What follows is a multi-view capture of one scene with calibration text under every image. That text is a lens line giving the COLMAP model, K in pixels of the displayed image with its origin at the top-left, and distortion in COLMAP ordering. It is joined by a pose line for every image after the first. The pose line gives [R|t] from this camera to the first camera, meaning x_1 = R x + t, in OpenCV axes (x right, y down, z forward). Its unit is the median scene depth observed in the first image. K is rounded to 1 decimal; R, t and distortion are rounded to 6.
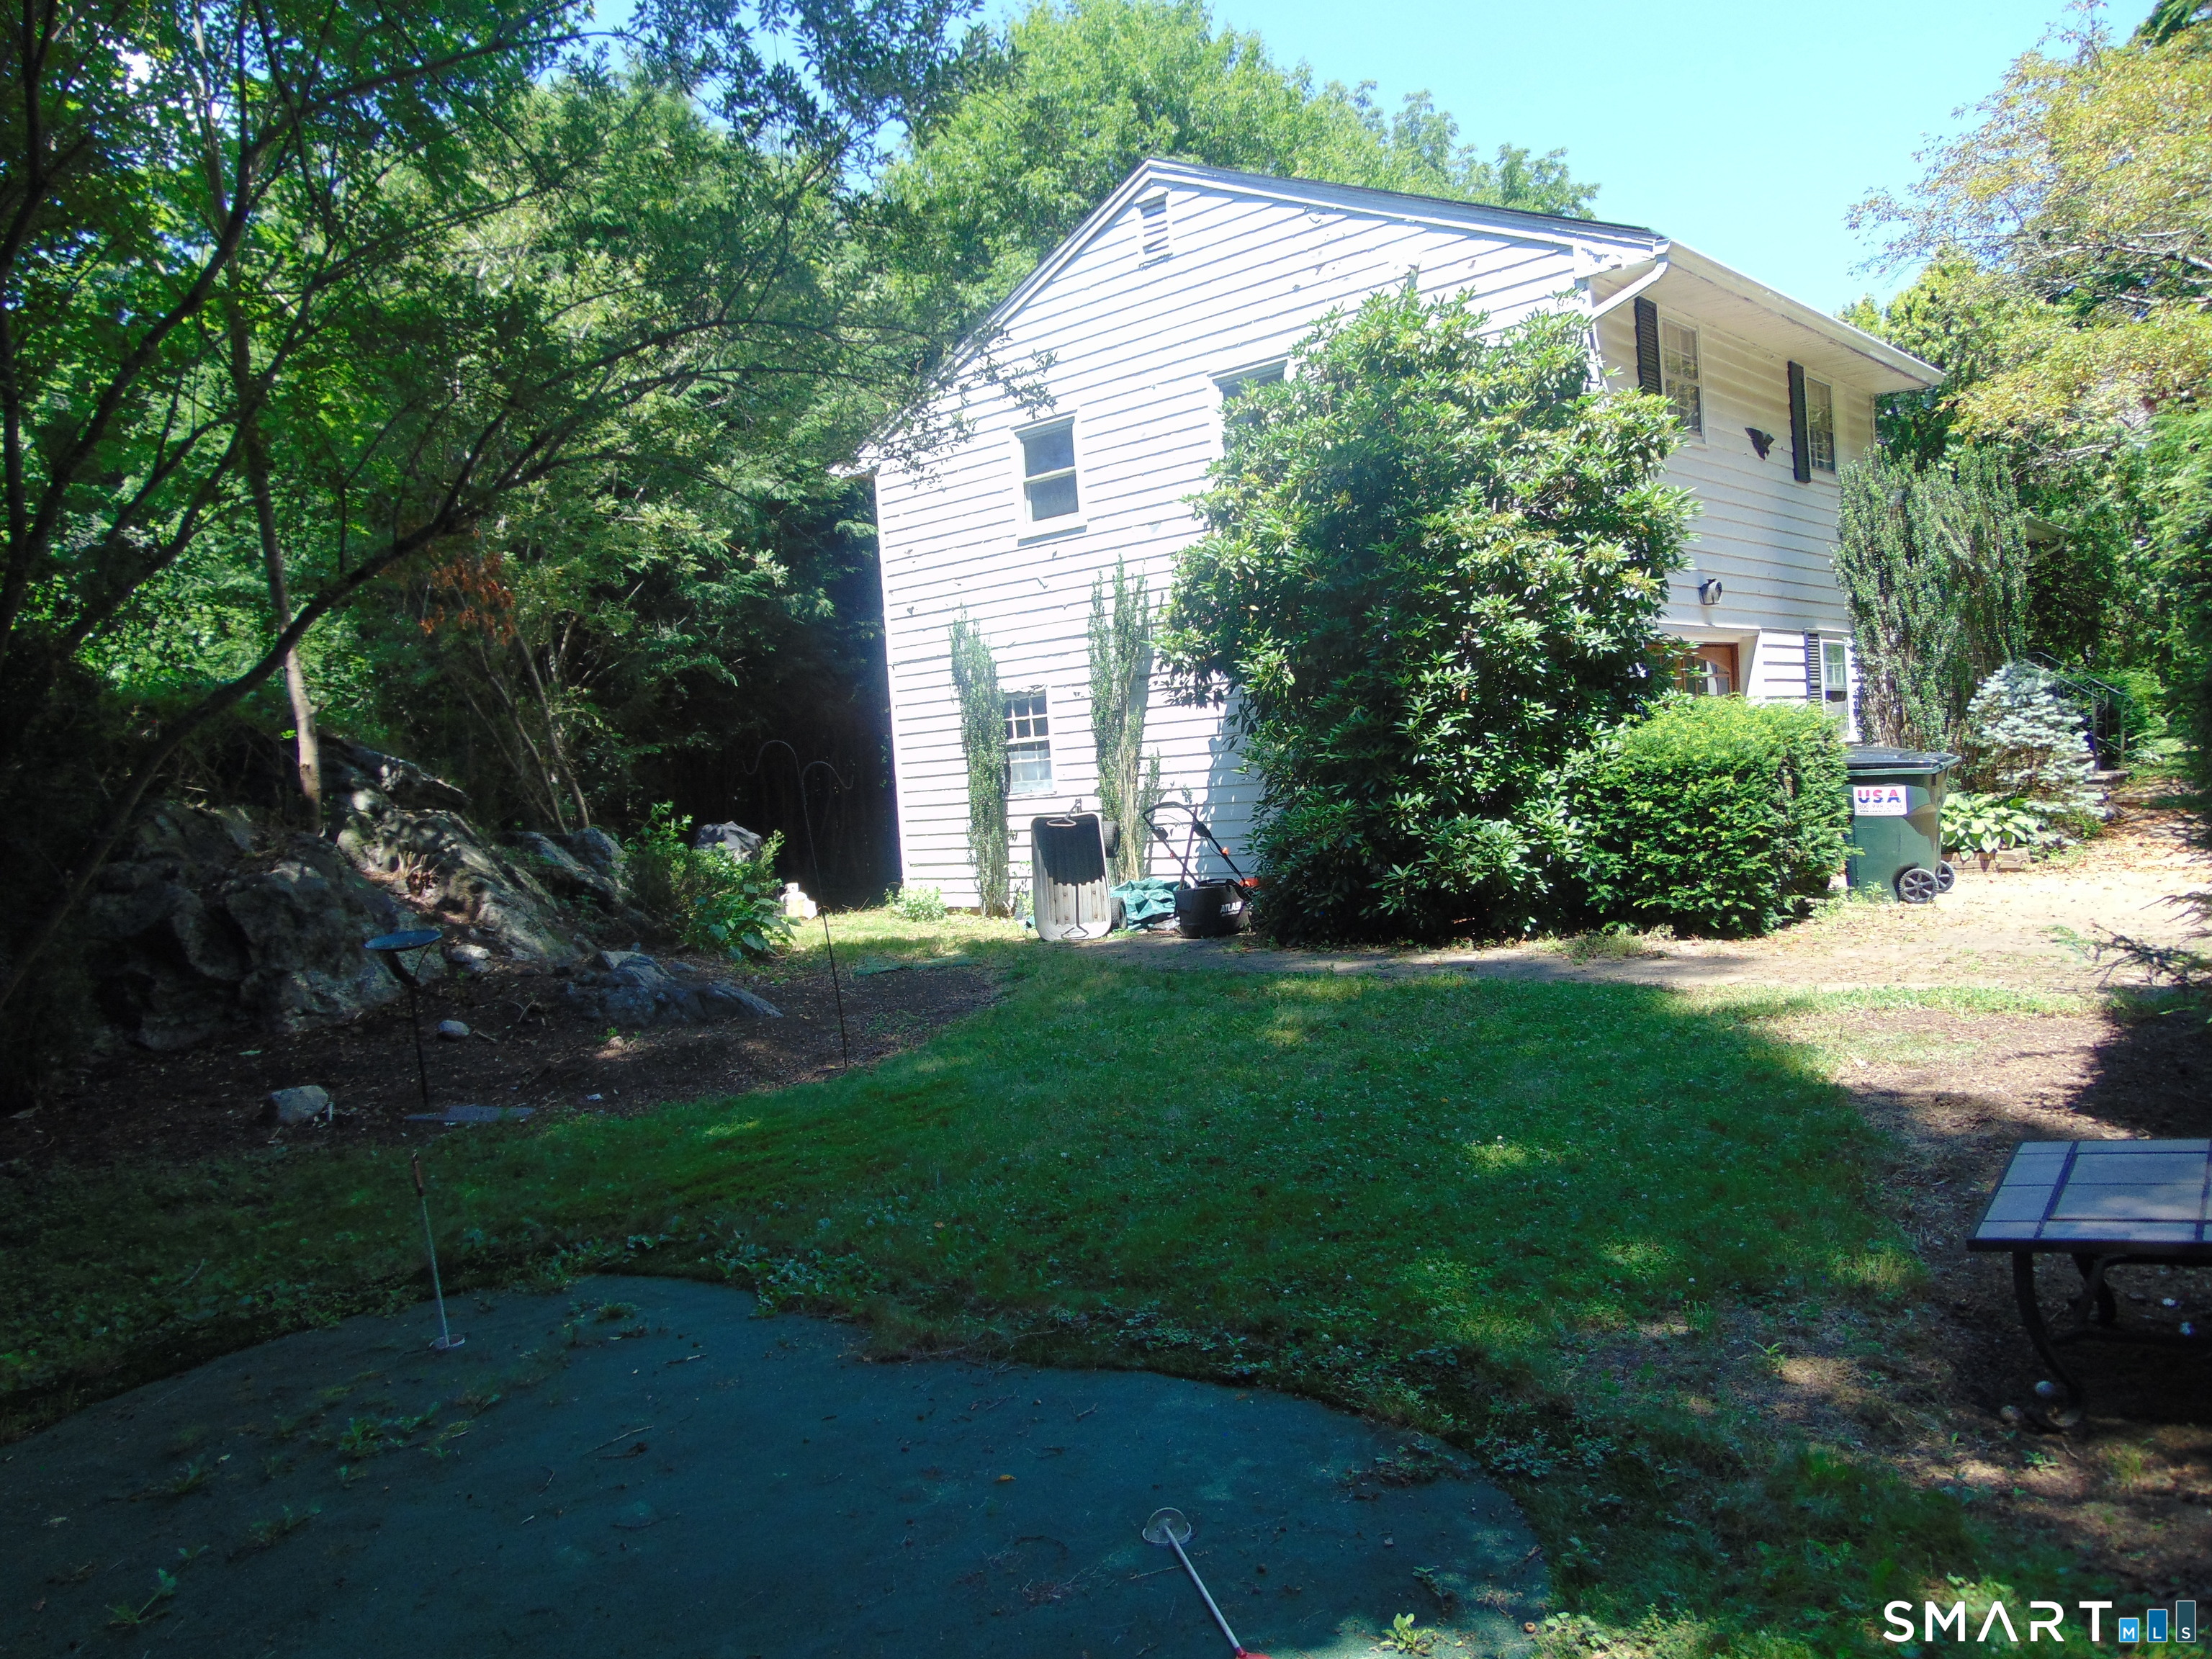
lens RADIAL K [[1656.8, 0, 1106.2], [0, 1656.8, 832.5], [0, 0, 1]] dist [-0.029660, 0.051089]
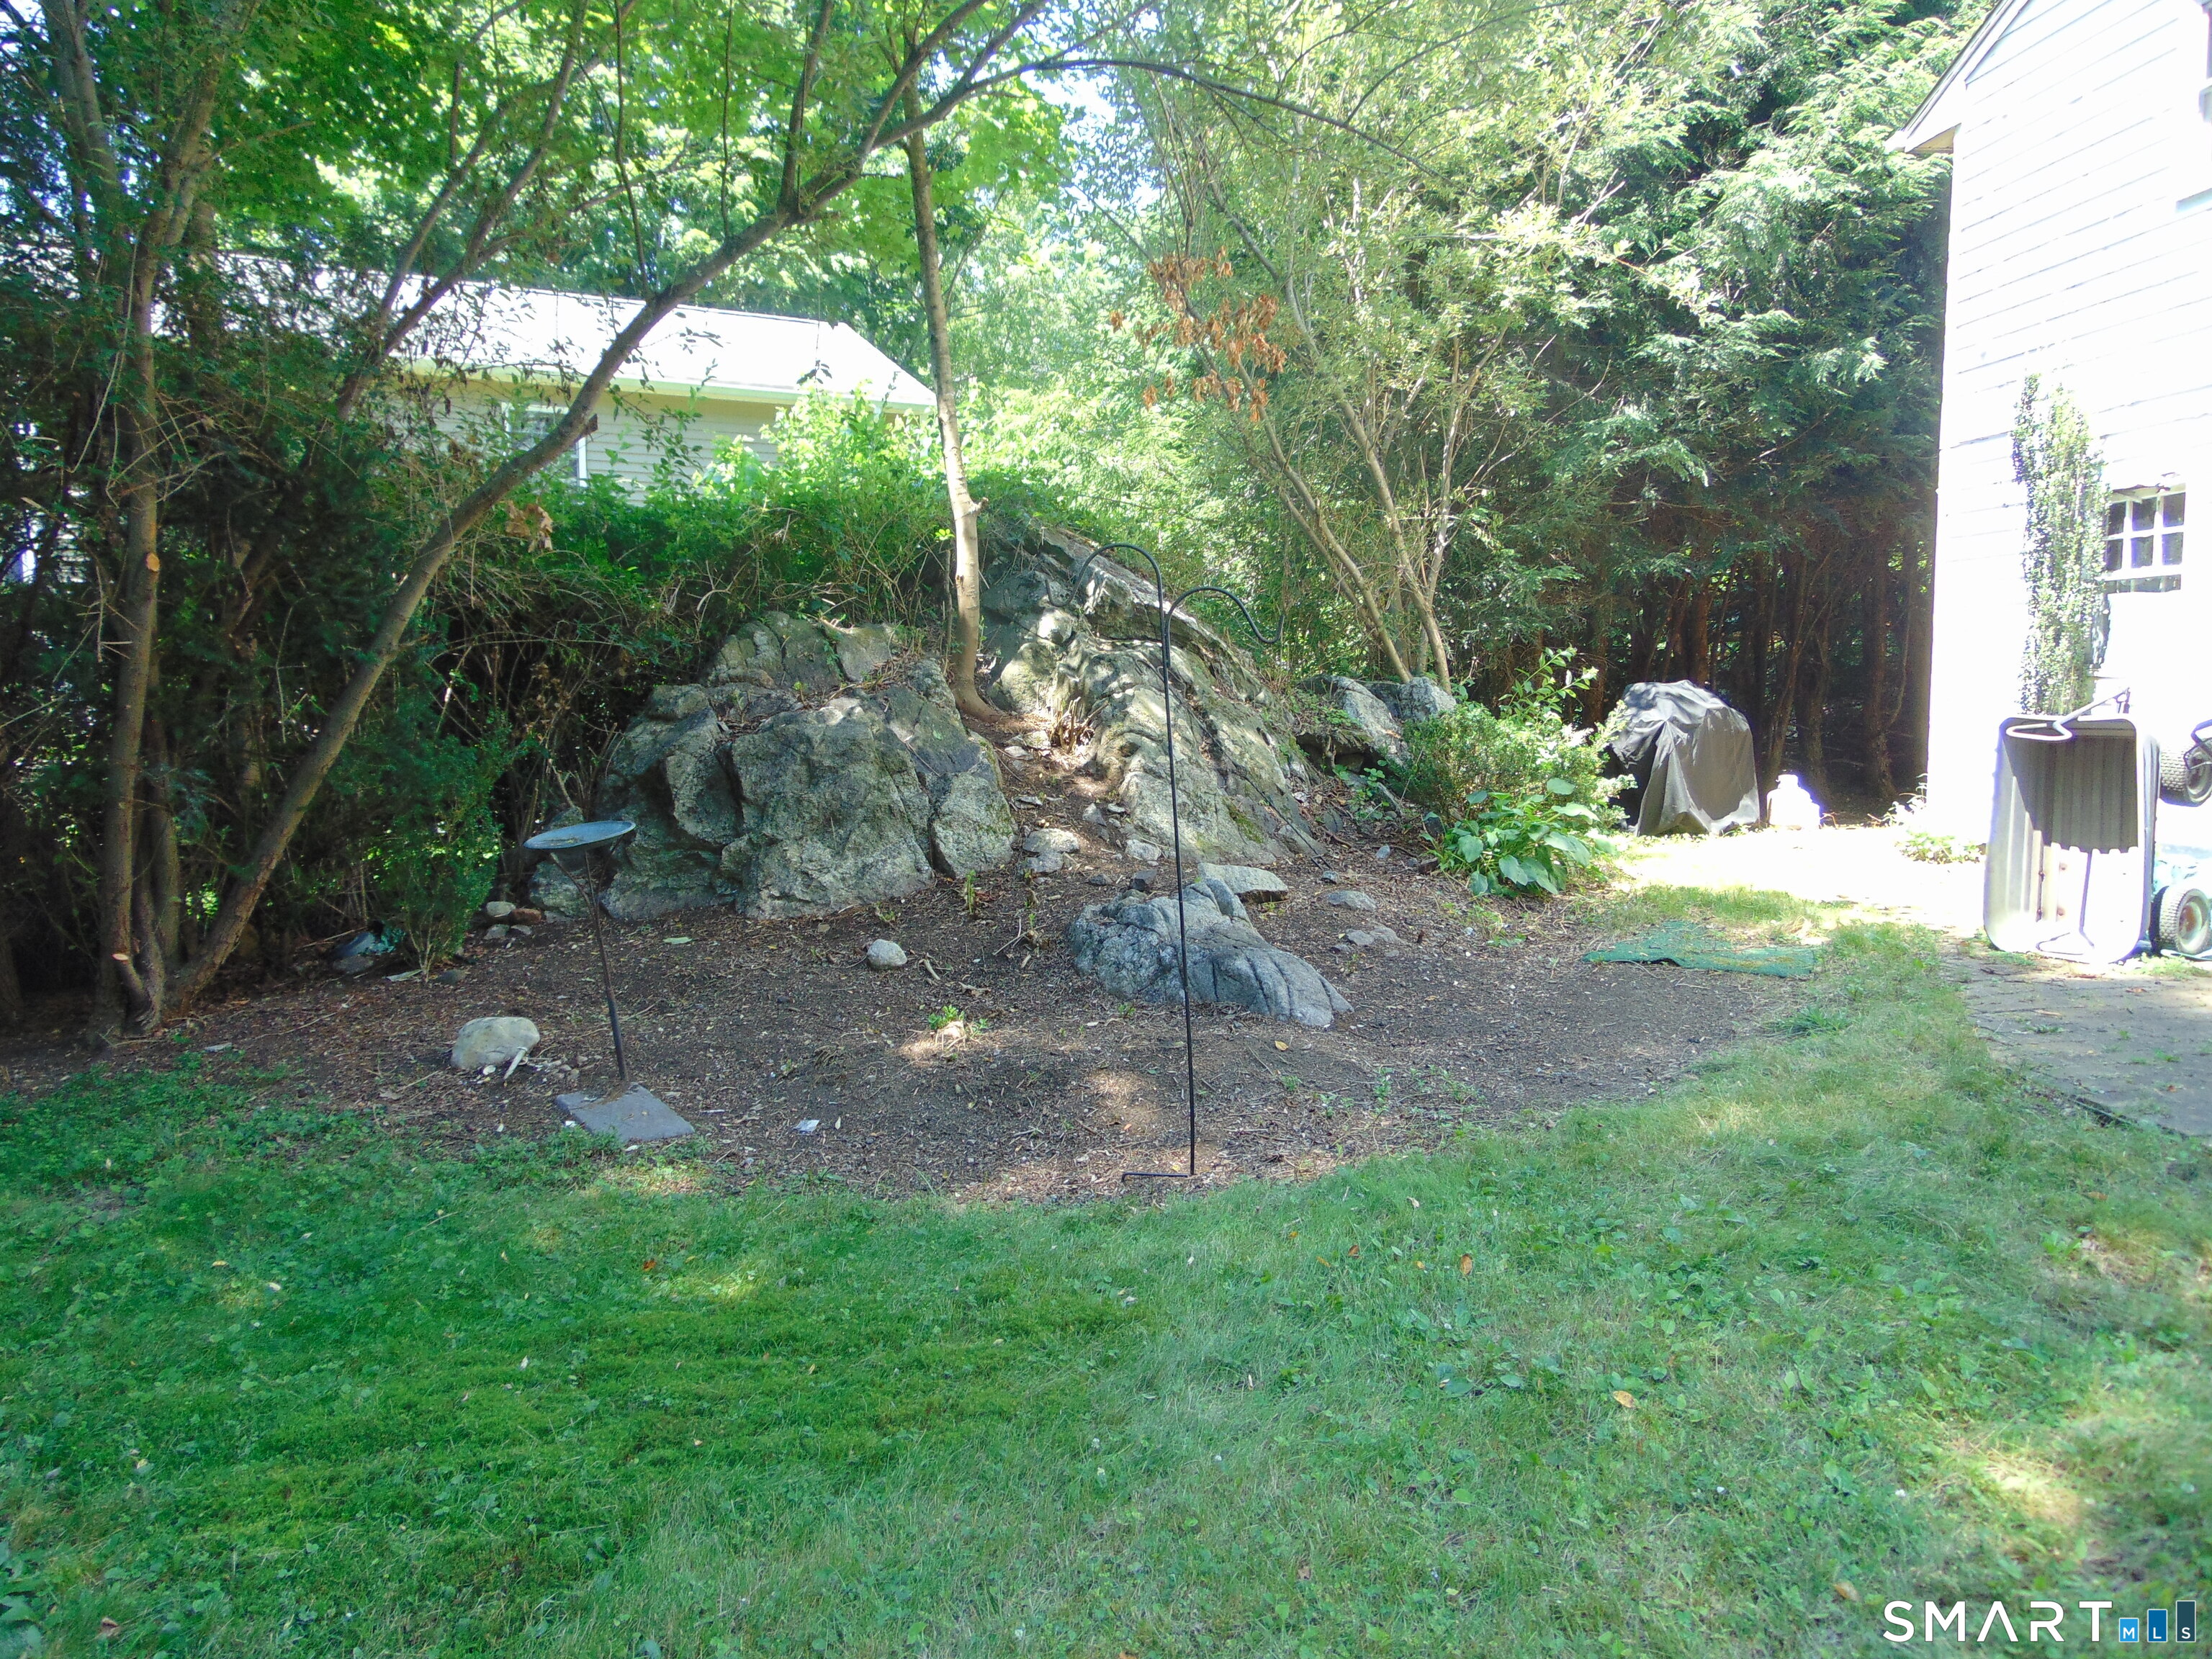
lens RADIAL K [[1656.8, 0, 1107.3], [0, 1656.8, 814.2], [0, 0, 1]] dist [-0.029660, 0.051089]
pose [[0.719288, 0.121327, -0.684036, 0.121167], [-0.060764, 0.991846, 0.112028, -0.020071], [0.692050, -0.039015, 0.720795, 0.446096]]
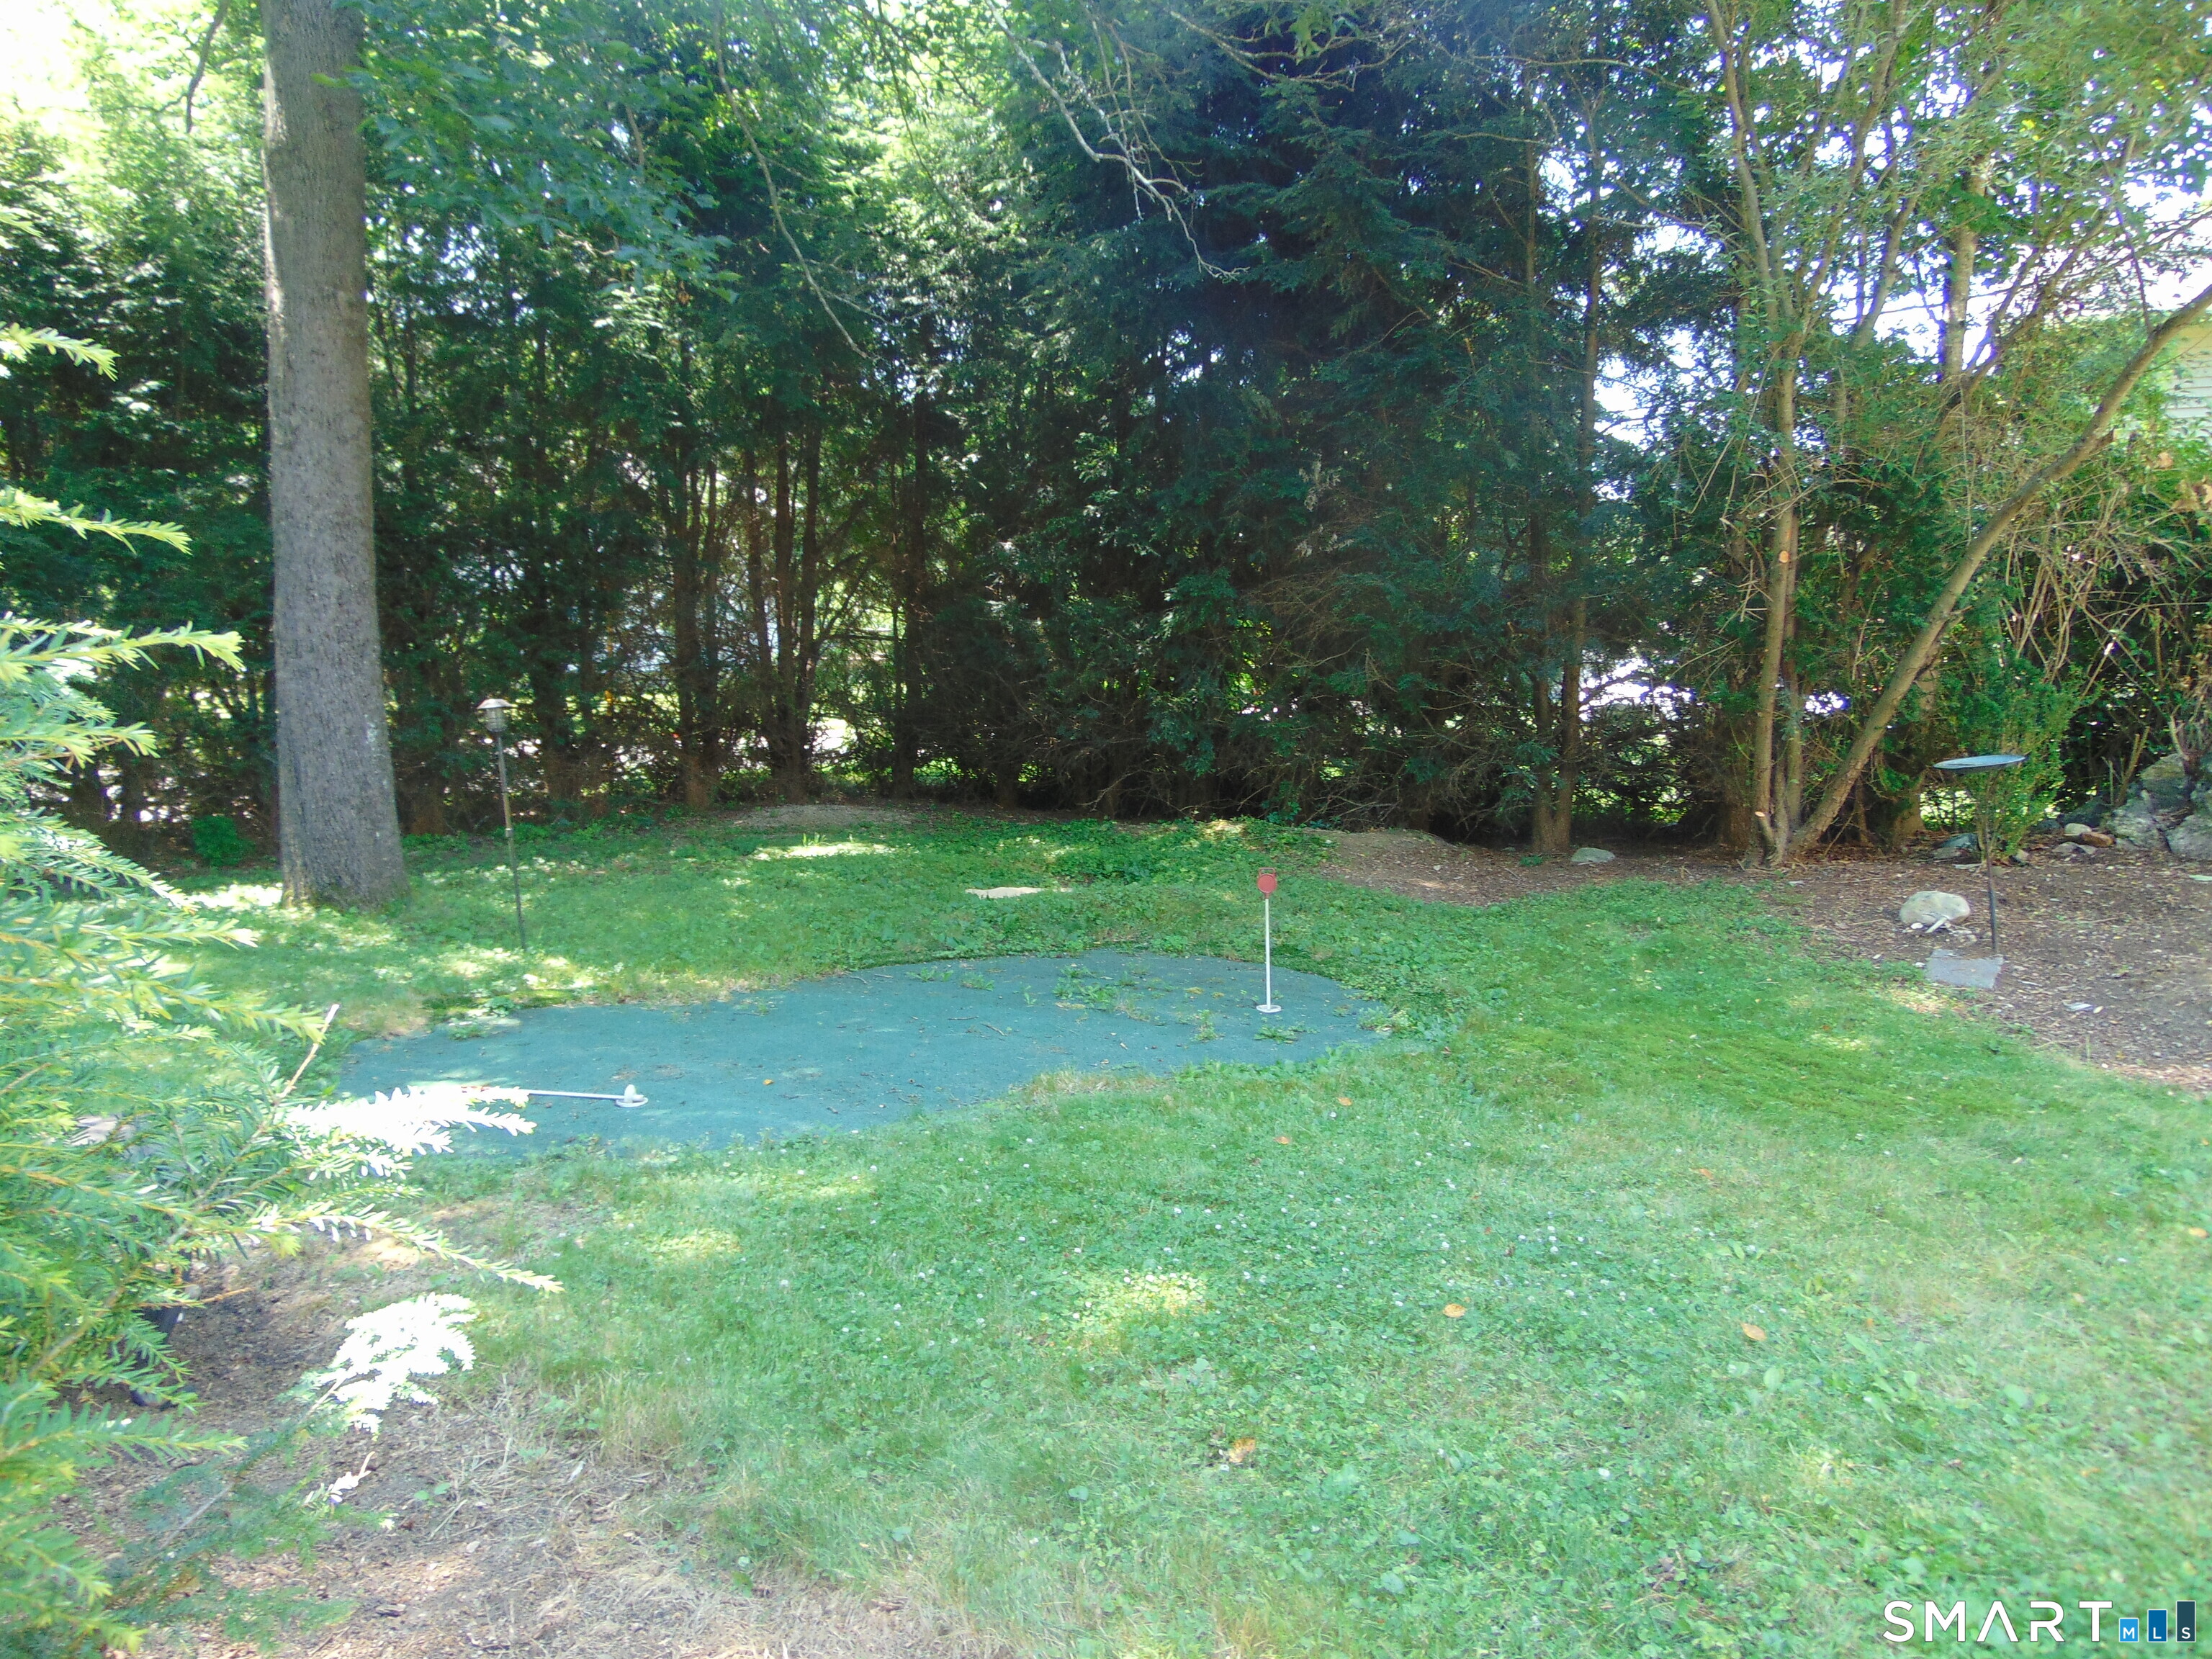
lens RADIAL K [[1656.8, 0, 1106.4], [0, 1656.8, 829.8], [0, 0, 1]] dist [-0.029660, 0.051089]
pose [[-0.259142, 0.216030, -0.941370, 0.352323], [-0.031617, 0.972245, 0.231819, -0.060067], [0.965322, 0.089838, -0.245119, 0.499381]]
